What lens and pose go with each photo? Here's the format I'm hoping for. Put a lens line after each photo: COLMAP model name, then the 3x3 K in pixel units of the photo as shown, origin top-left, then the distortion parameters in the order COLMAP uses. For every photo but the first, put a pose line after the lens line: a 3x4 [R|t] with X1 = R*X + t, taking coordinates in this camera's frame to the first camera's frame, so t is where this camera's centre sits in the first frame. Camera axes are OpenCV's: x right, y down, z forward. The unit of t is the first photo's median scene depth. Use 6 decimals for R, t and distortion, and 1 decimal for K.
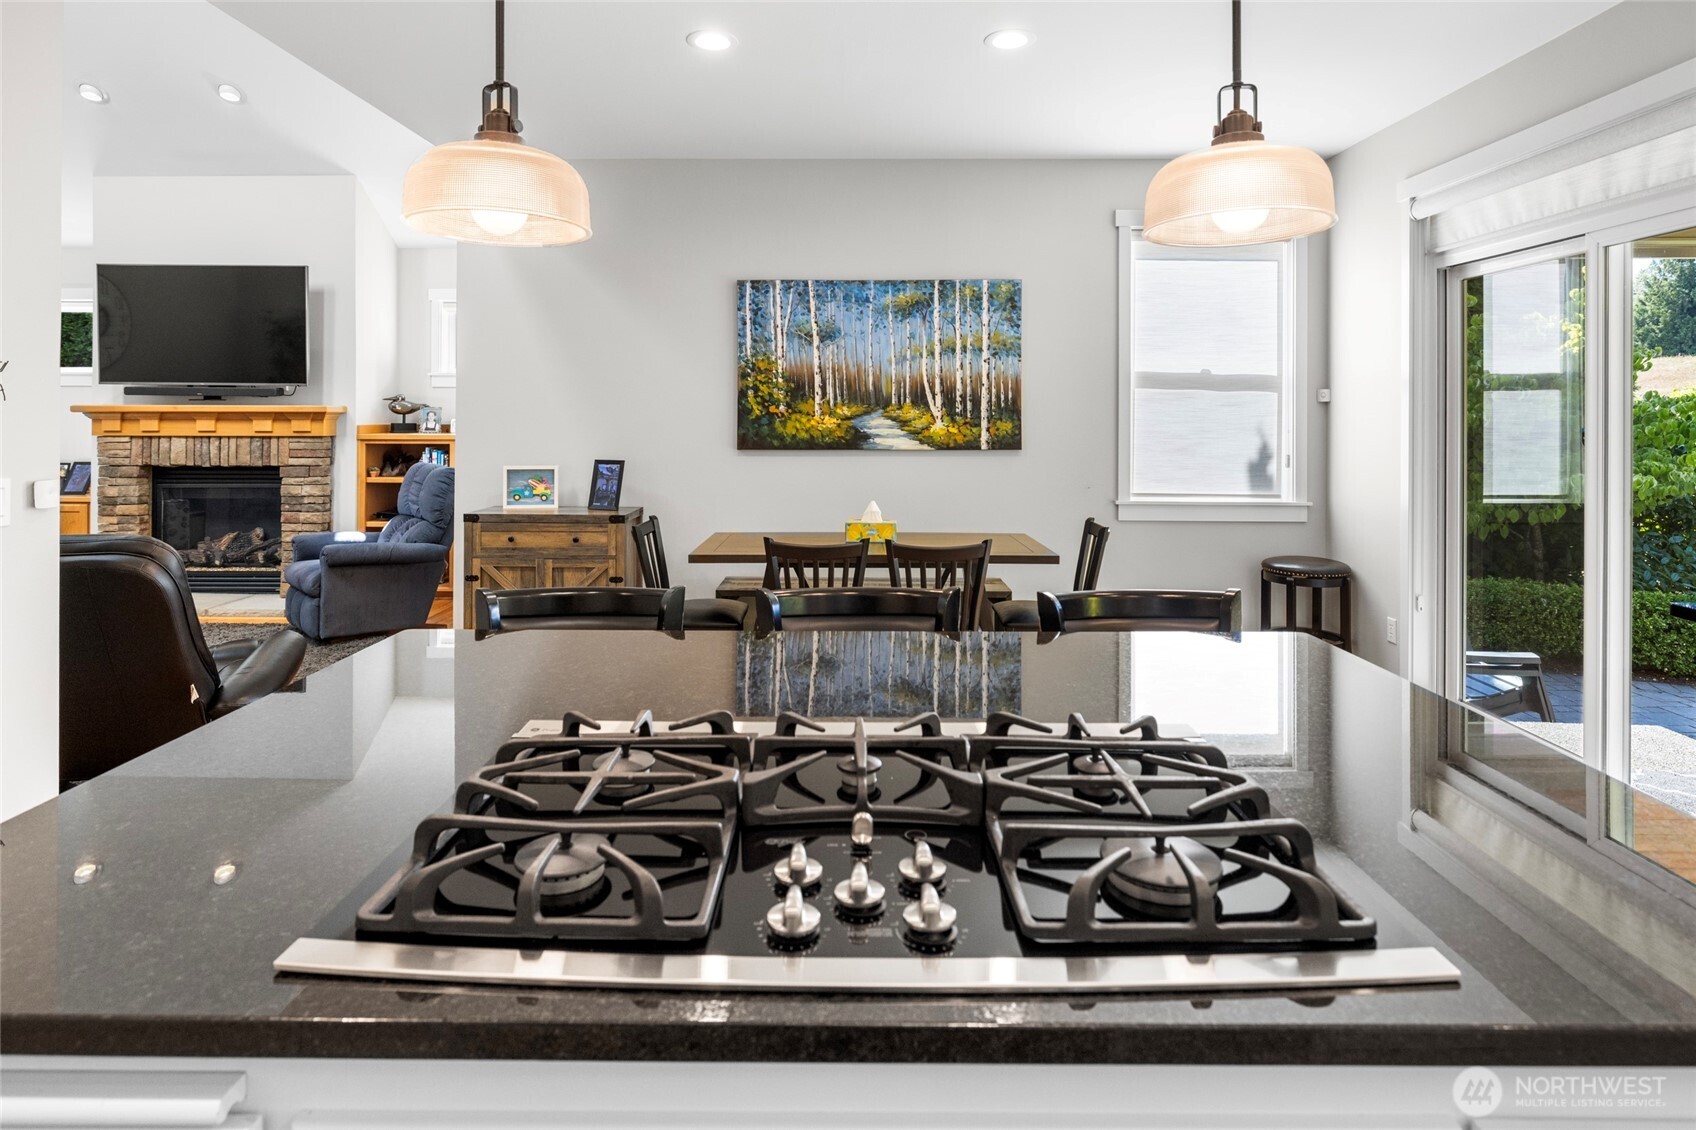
lens RADIAL K [[909.8, 0, 842.6], [0, 909.8, 419.7], [0, 0, 1]] dist [-0.002808, -0.001729]
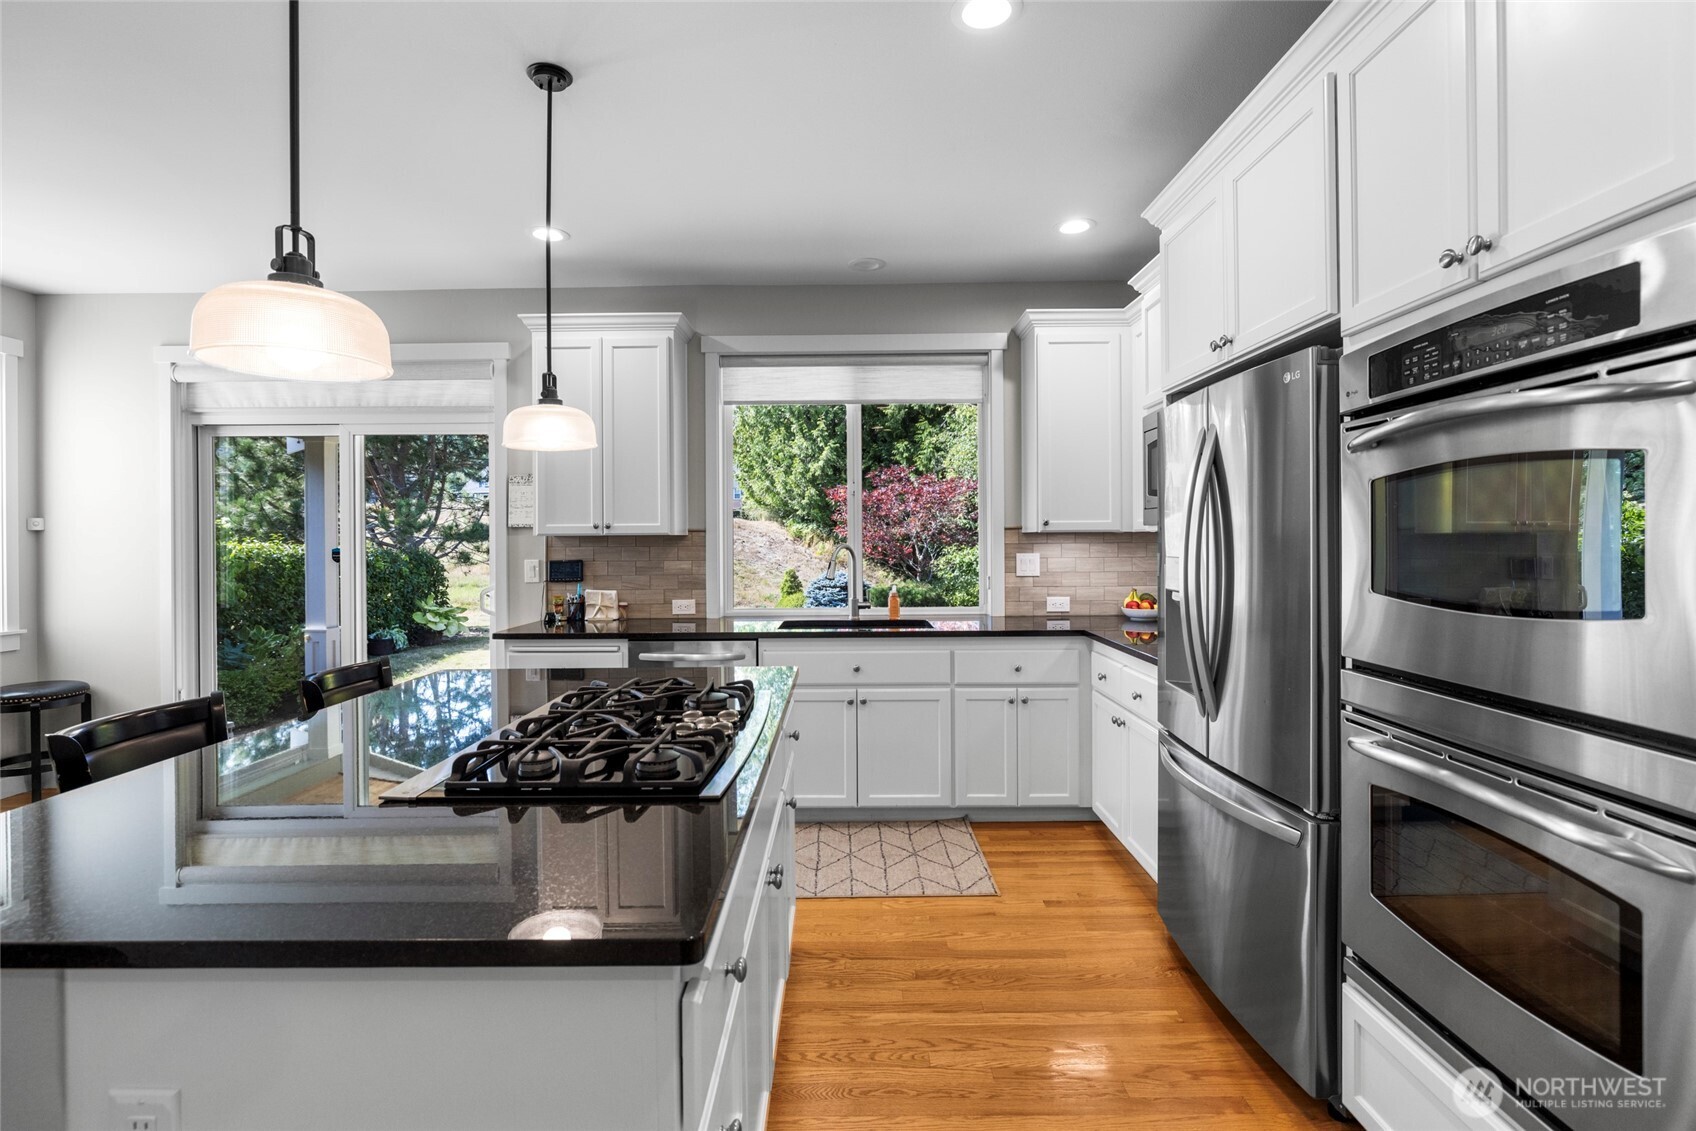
lens RADIAL K [[795.8, 0, 851.0], [0, 795.8, 534.6], [0, 0, 1]] dist [-0.007298, 0.000065]
pose [[-0.009276, 0.002025, 0.999955, -0.362891], [0.011730, 0.999929, -0.001916, -0.002054], [-0.999888, 0.011711, -0.009299, 0.091655]]
